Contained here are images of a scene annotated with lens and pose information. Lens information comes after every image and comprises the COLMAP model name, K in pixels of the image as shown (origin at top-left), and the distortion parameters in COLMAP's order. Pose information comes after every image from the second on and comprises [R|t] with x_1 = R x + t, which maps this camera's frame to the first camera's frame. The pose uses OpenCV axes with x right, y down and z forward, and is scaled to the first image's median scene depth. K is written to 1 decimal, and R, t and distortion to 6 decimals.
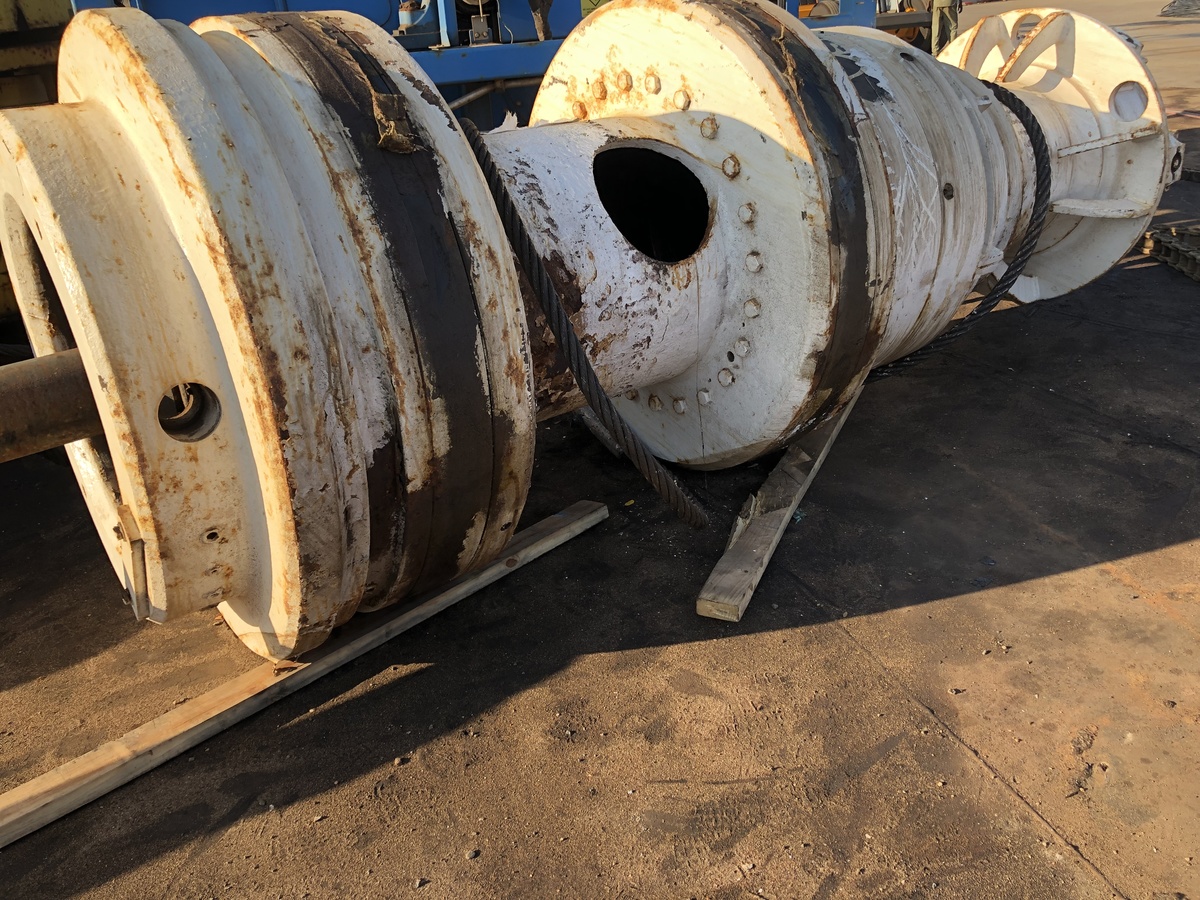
lens RADIAL K [[977.6, 0, 601.9], [0, 977.6, 483.2], [0, 0, 1]] dist [0.105721, -0.218140]
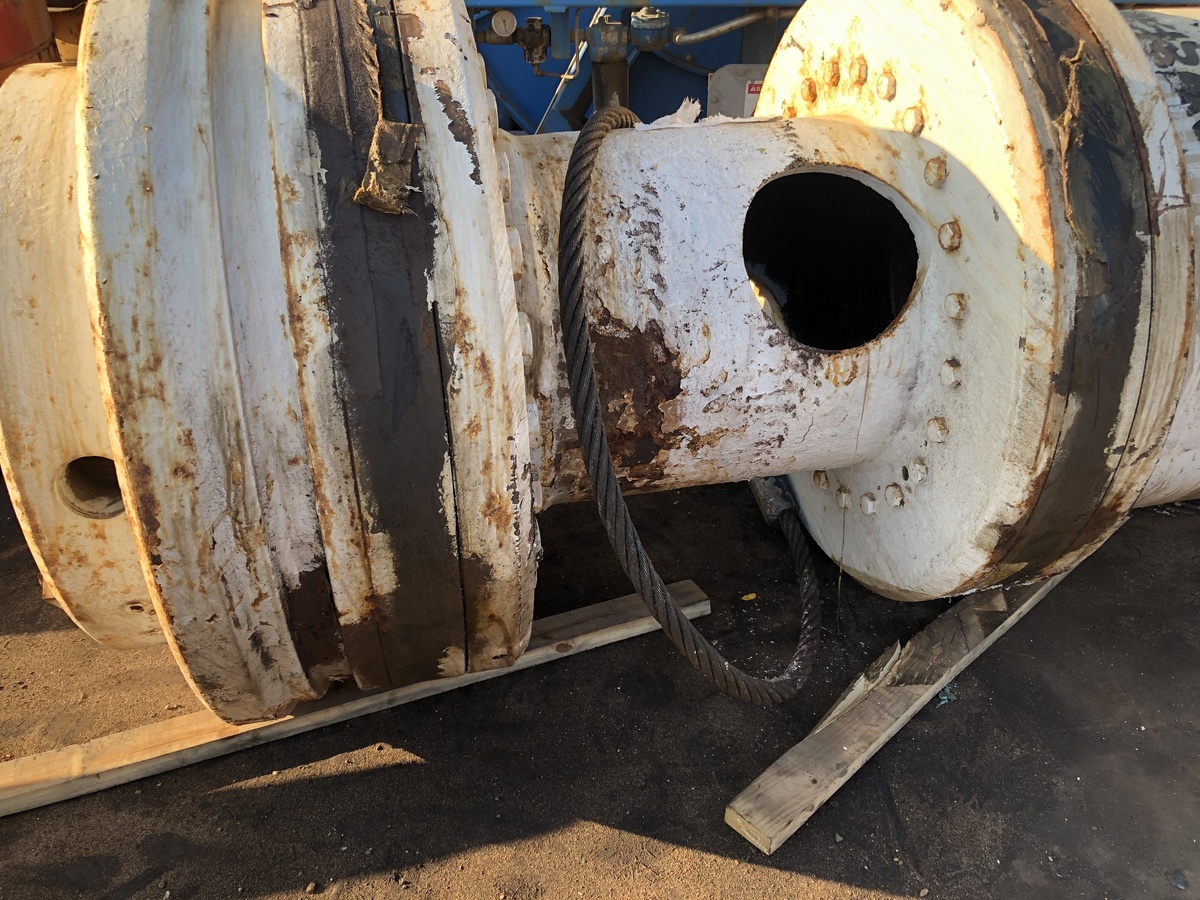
lens RADIAL K [[993.1, 0, 581.7], [0, 993.1, 489.6], [0, 0, 1]] dist [0.067784, -0.110347]
pose [[0.915811, 0.264406, -0.302290, 0.184464], [-0.218762, 0.959658, 0.176633, -0.260583], [0.336798, -0.095633, 0.936708, 0.284605]]
